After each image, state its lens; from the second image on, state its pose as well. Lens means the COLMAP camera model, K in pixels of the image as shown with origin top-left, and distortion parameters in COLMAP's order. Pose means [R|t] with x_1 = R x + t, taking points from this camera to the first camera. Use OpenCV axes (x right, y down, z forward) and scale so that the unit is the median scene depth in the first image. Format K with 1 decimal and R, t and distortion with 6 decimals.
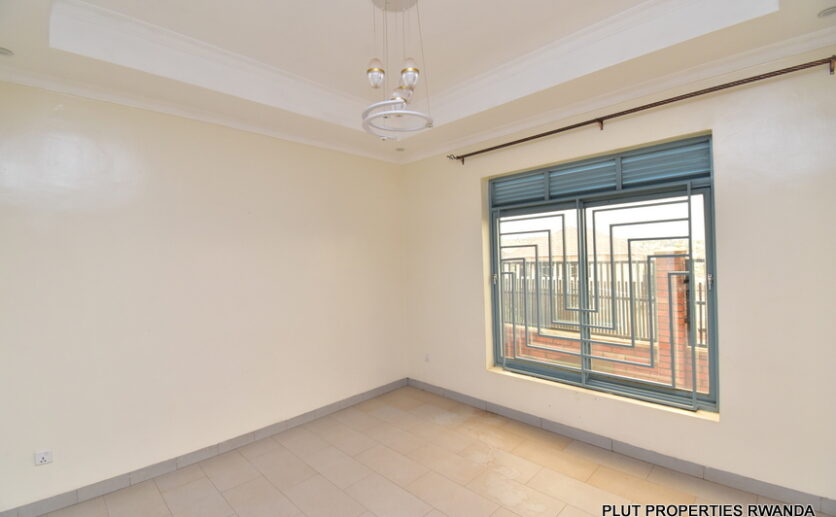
lens RADIAL K [[363.9, 0, 414.9], [0, 363.9, 254.3], [0, 0, 1]] dist [0.013493, -0.021187]
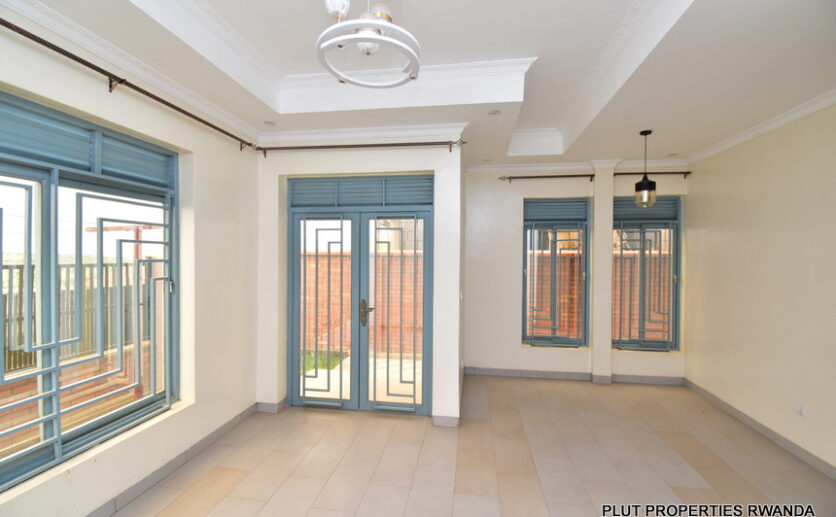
lens RADIAL K [[363.9, 0, 414.9], [0, 363.9, 254.3], [0, 0, 1]] dist [0.013493, -0.021187]
pose [[-0.582380, 0.046433, 0.811590, -0.454872], [0.029769, 0.998916, -0.035789, 0.041556], [-0.812372, 0.003317, -0.583131, 0.911766]]
